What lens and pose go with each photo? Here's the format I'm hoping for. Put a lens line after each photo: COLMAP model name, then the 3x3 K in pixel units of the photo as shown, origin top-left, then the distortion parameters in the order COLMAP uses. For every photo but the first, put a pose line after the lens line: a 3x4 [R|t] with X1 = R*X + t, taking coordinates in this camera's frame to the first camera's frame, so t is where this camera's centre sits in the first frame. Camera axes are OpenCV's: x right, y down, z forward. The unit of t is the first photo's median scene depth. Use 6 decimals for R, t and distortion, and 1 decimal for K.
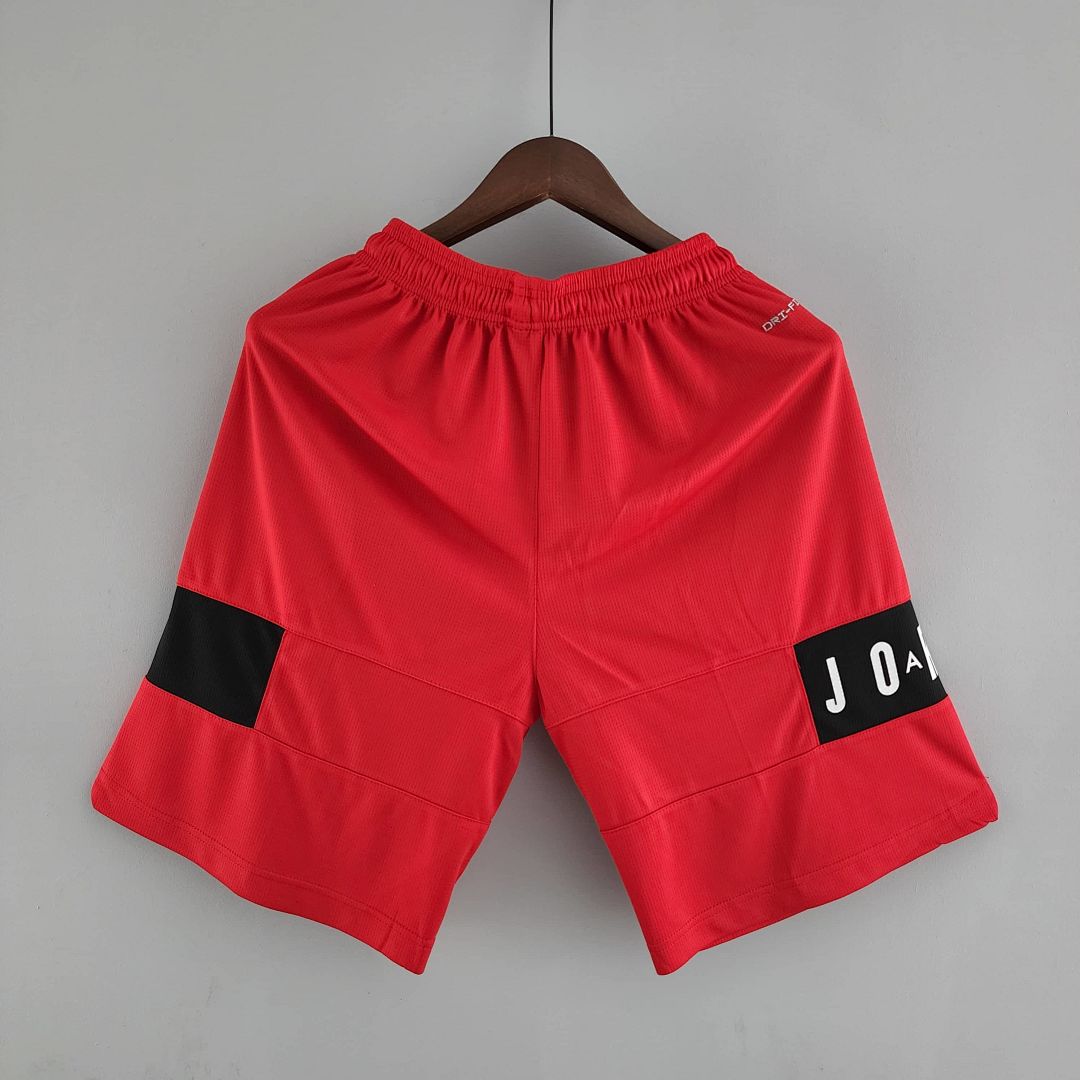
lens RADIAL K [[974.9, 0, 537.0], [0, 974.9, 590.3], [0, 0, 1]] dist [0.068779, -0.126273]
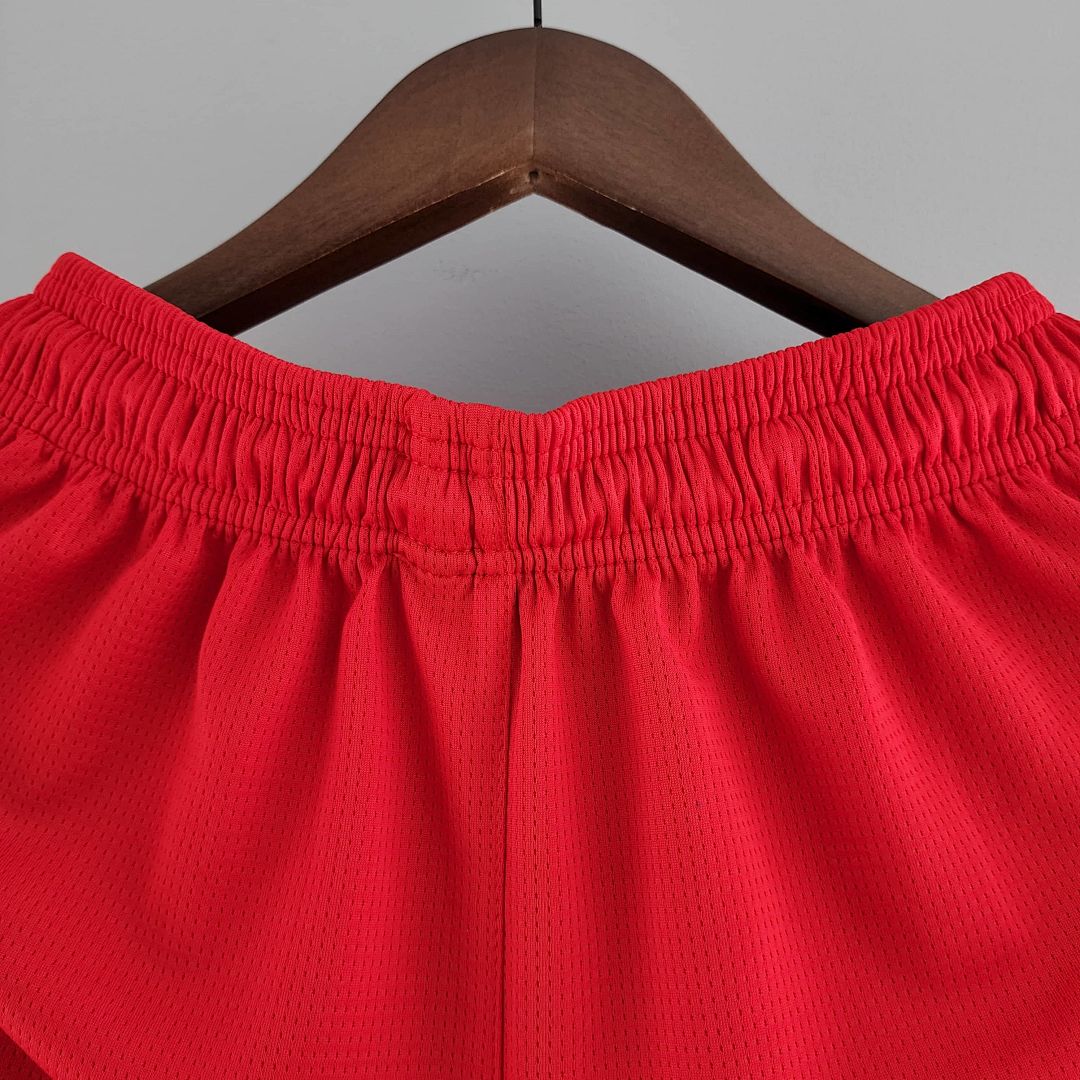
lens RADIAL K [[974.9, 0, 537.0], [0, 974.9, 590.3], [0, 0, 1]] dist [0.068779, -0.126273]
pose [[0.999278, -0.012673, -0.035823, 0.024326], [0.004997, 0.978387, -0.206724, -0.198788], [0.037669, 0.206396, 0.977743, 0.706570]]
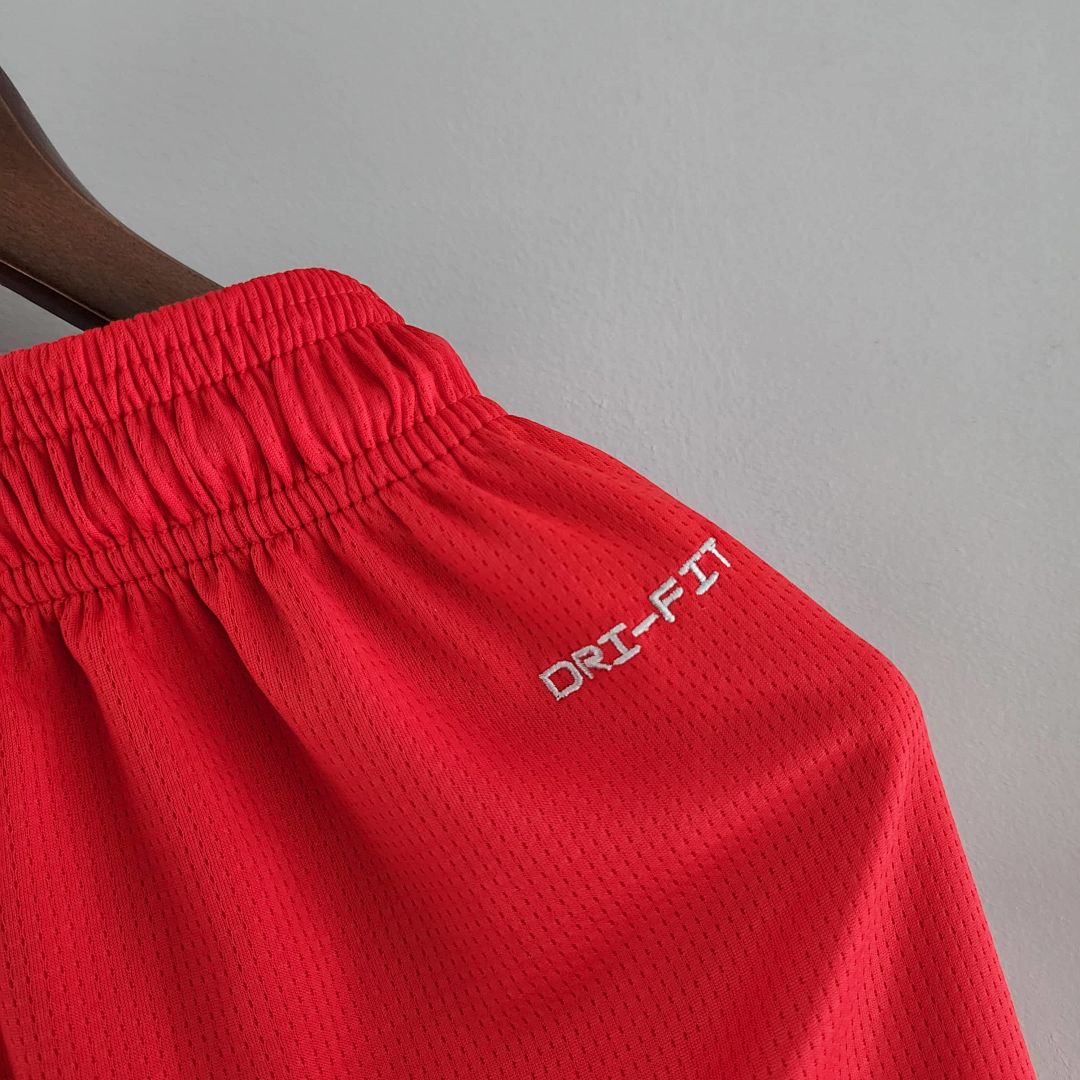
lens RADIAL K [[974.9, 0, 537.0], [0, 974.9, 590.3], [0, 0, 1]] dist [0.068779, -0.126273]
pose [[0.992796, 0.043975, -0.111452, 0.253624], [-0.046935, 0.998608, -0.024074, -0.283879], [0.110238, 0.029131, 0.993478, 0.780559]]
